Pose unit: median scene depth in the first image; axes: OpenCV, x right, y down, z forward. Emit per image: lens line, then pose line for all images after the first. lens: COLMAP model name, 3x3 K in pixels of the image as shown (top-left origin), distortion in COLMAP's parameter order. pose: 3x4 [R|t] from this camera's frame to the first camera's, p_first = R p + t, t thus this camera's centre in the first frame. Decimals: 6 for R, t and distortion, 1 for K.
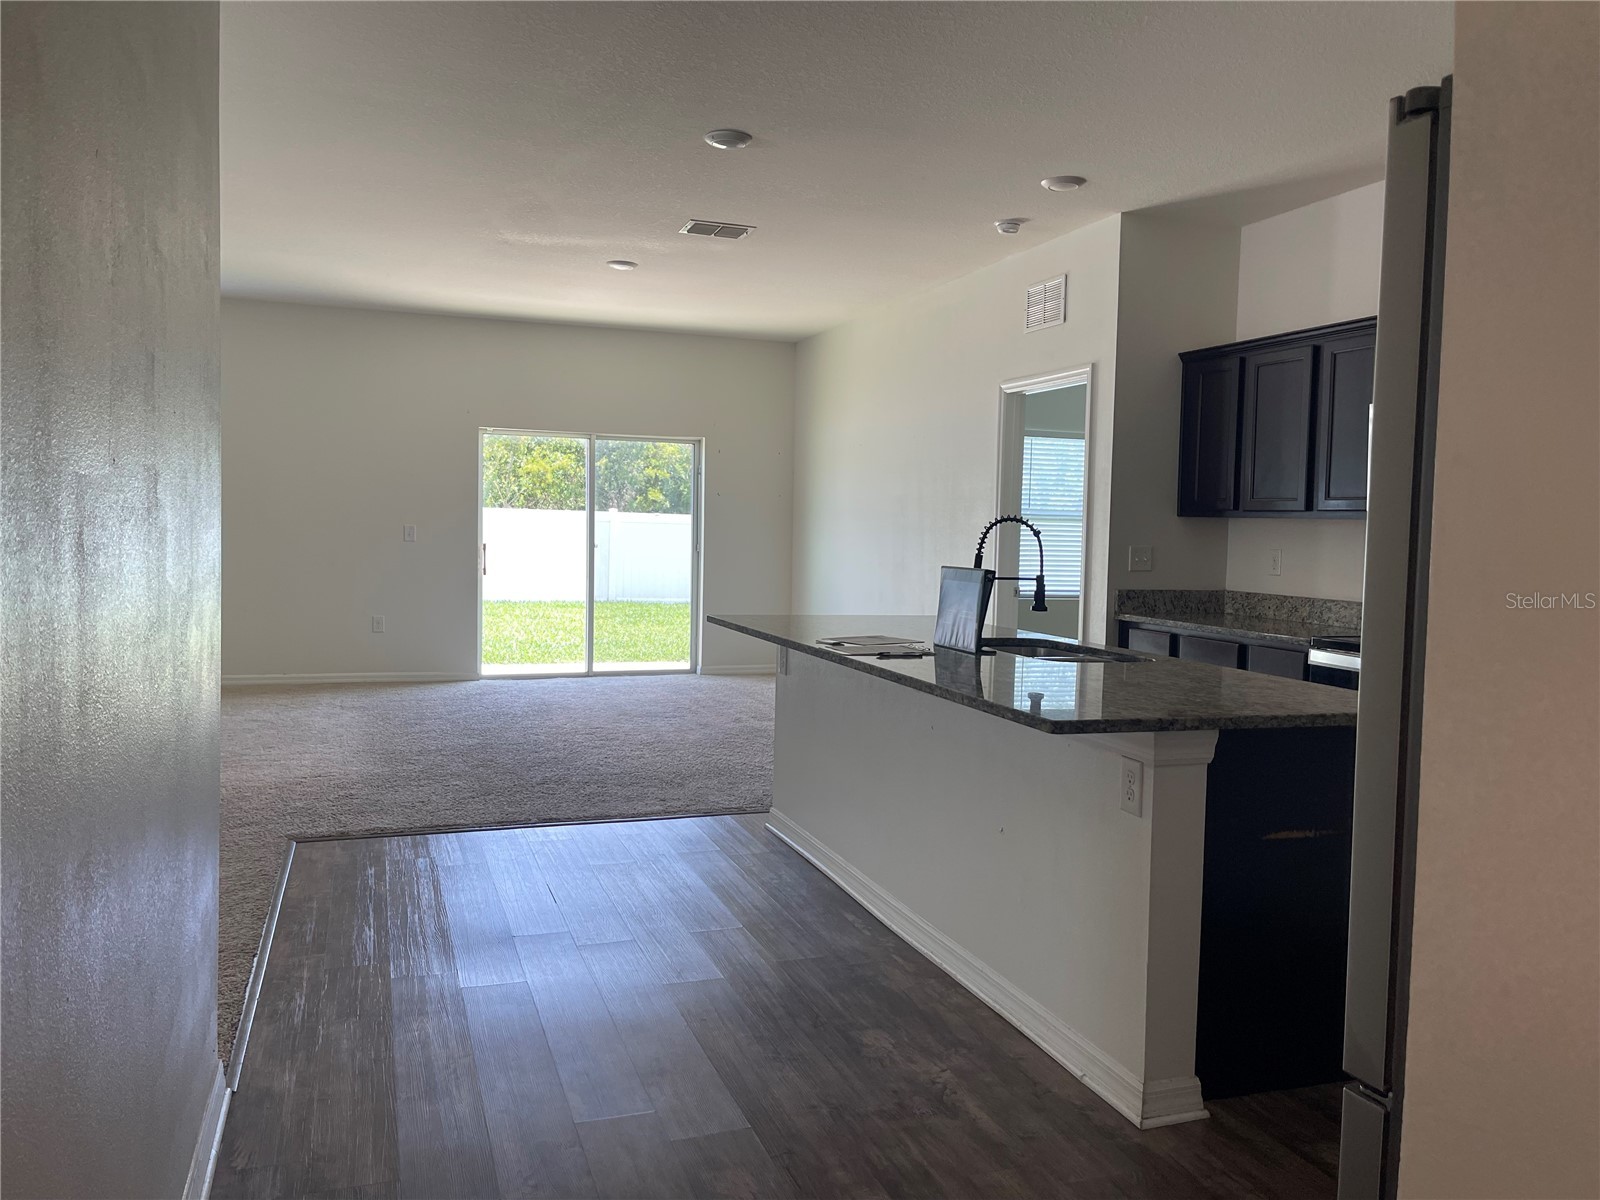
lens RADIAL K [[1213.6, 0, 798.1], [0, 1213.6, 591.7], [0, 0, 1]] dist [0.052437, -0.059321]
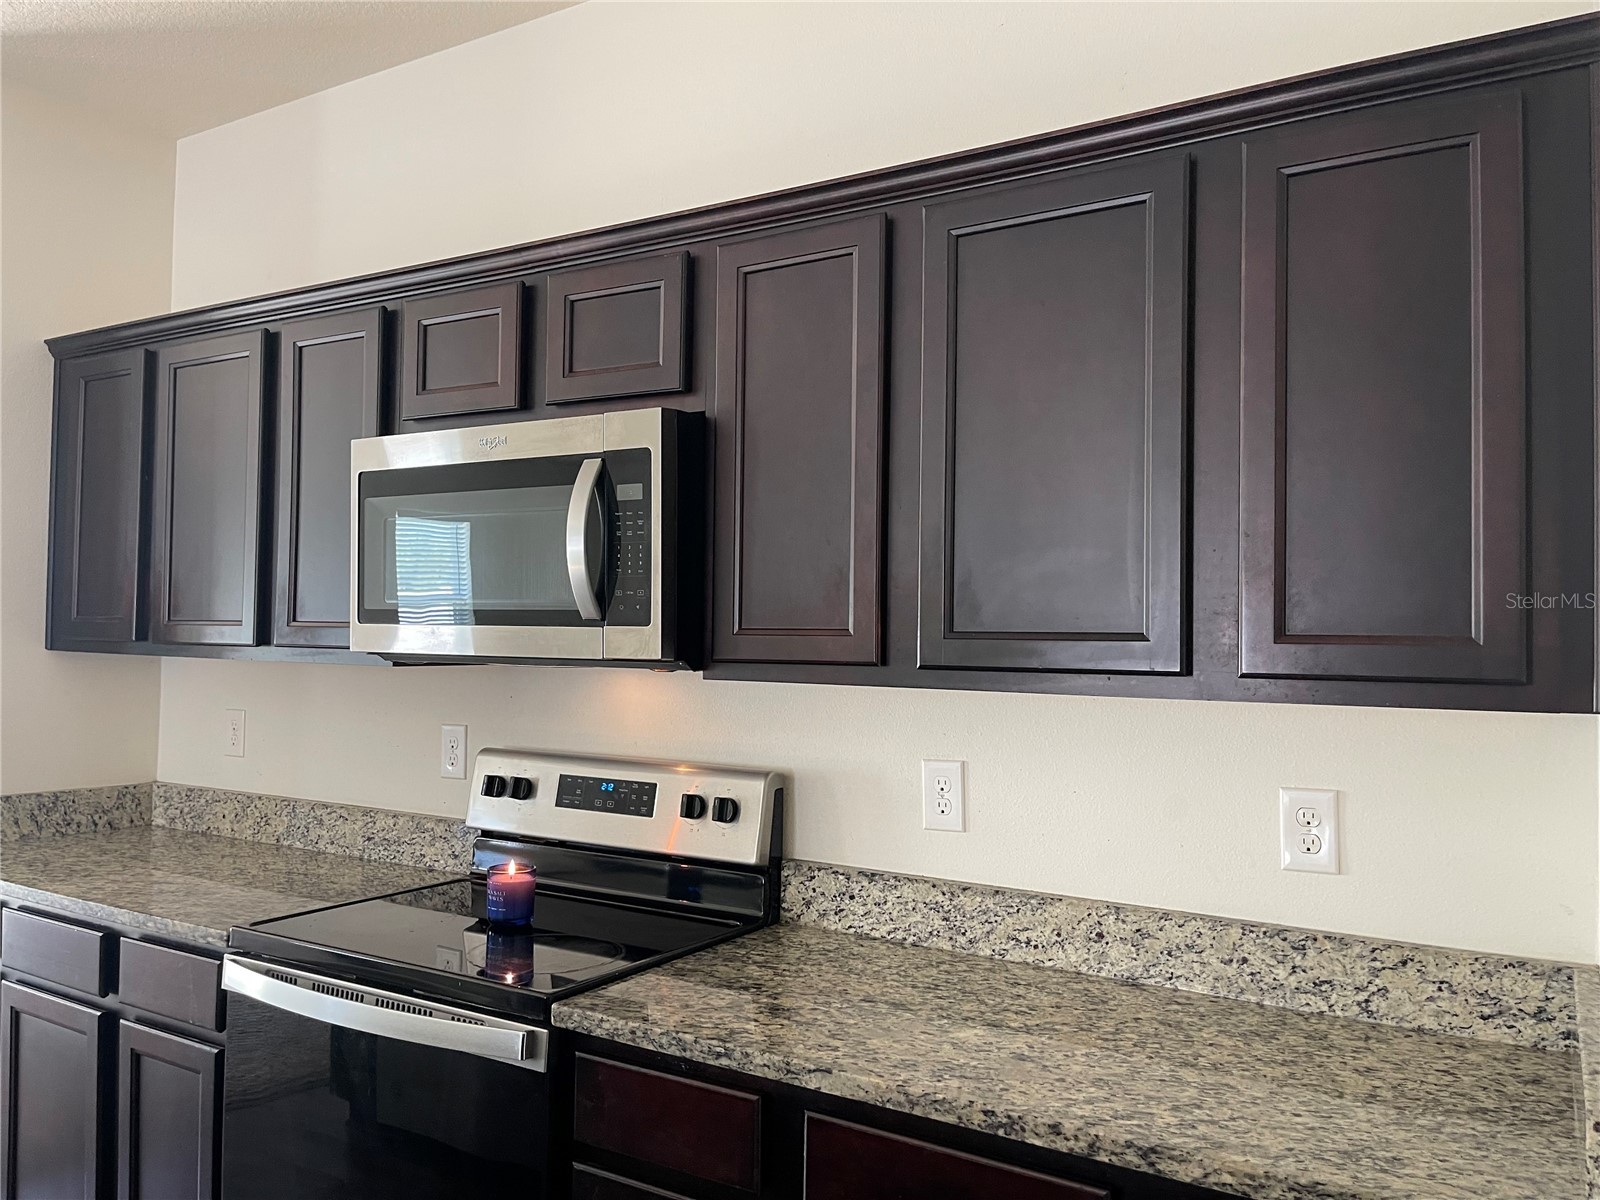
lens RADIAL K [[1213.6, 0, 803.0], [0, 1213.6, 590.9], [0, 0, 1]] dist [0.052437, -0.059321]
pose [[0.780035, 0.011410, 0.625632, 0.361814], [0.038443, 0.997071, -0.066114, -0.061034], [-0.624554, 0.075622, 0.777312, 0.602489]]
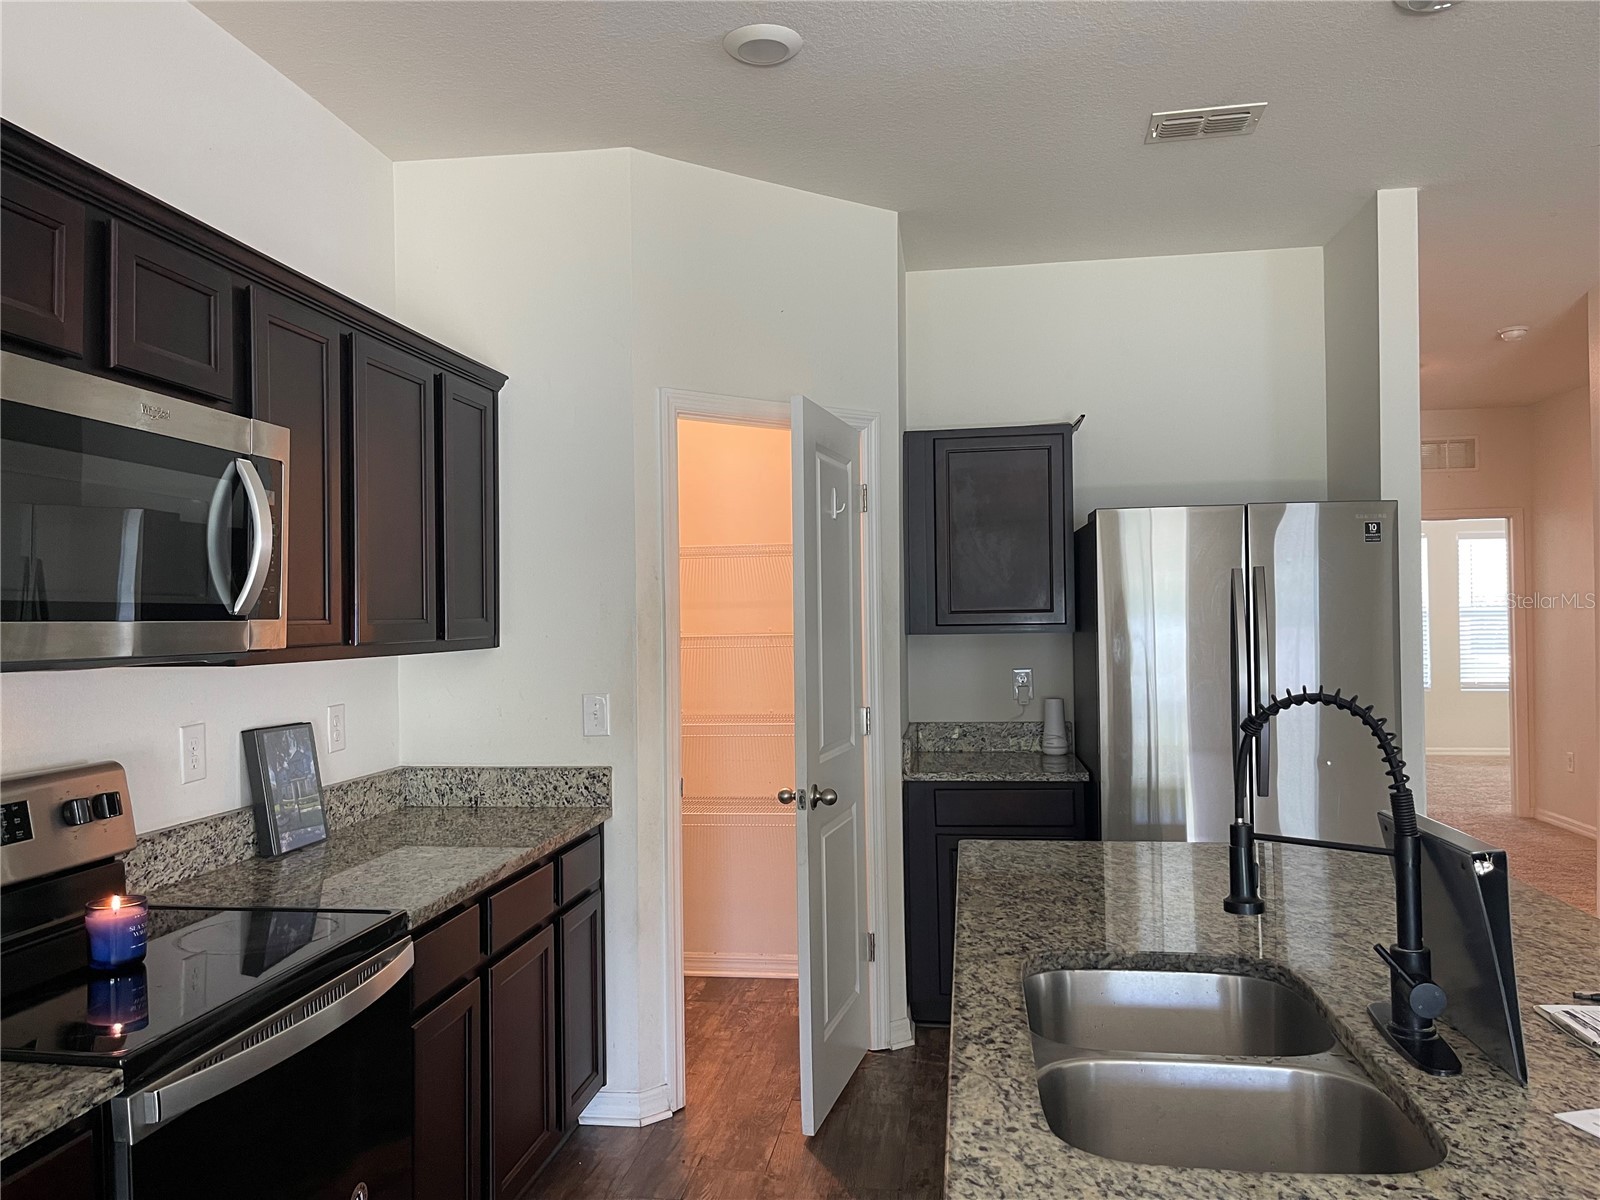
lens RADIAL K [[1213.6, 0, 777.9], [0, 1213.6, 605.3], [0, 0, 1]] dist [0.052437, -0.059321]
pose [[-0.878915, -0.007749, 0.476916, 0.143226], [0.018316, 0.998582, 0.049981, -0.113889], [-0.476627, 0.052665, -0.877527, 1.436340]]
